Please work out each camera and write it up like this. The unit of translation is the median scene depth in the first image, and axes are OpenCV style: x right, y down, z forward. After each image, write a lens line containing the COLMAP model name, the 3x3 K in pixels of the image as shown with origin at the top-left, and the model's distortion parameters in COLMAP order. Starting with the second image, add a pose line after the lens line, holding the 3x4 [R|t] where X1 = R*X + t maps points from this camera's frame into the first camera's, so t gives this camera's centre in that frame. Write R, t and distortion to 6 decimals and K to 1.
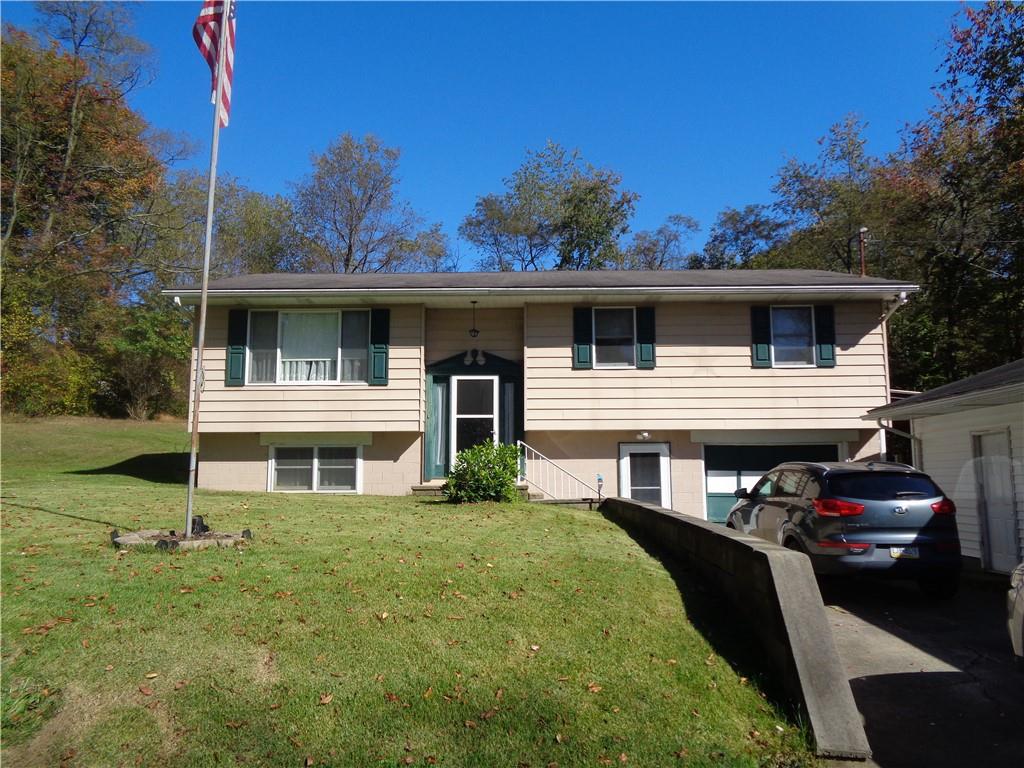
lens RADIAL K [[763.3, 0, 518.6], [0, 763.3, 385.2], [0, 0, 1]] dist [0.002570, 0.000818]
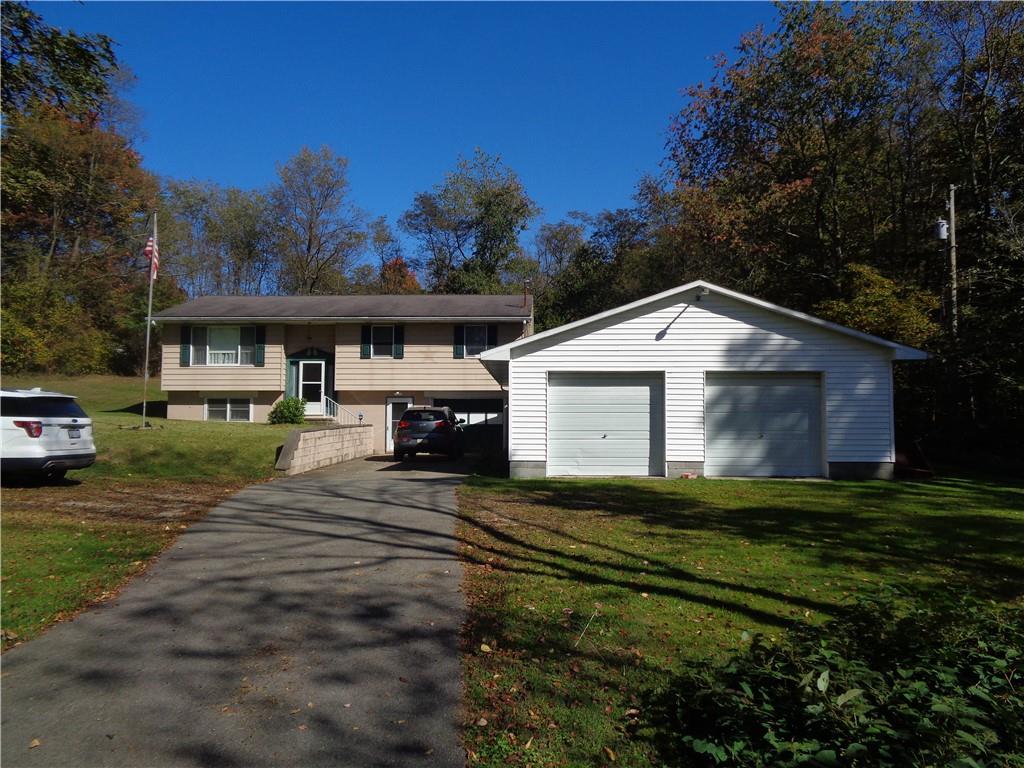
lens RADIAL K [[763.3, 0, 518.6], [0, 763.3, 385.2], [0, 0, 1]] dist [0.002570, 0.000818]
pose [[0.999846, 0.005118, -0.016812, 0.490737], [-0.004006, 0.997840, 0.065566, -0.079564], [0.017111, -0.065488, 0.997707, -0.886516]]
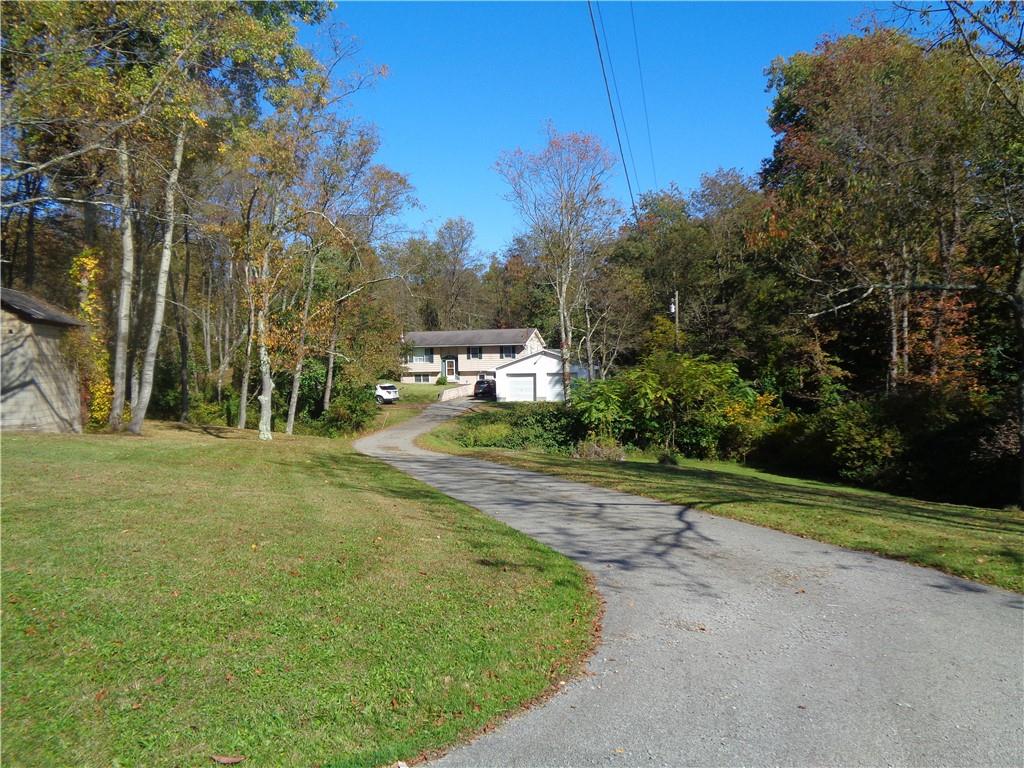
lens RADIAL K [[763.3, 0, 518.6], [0, 763.3, 385.2], [0, 0, 1]] dist [0.002570, 0.000818]
pose [[0.974481, -0.007876, -0.224334, 1.555488], [0.043830, 0.986824, 0.155747, -0.631345], [0.220151, -0.161604, 0.961986, -3.896957]]
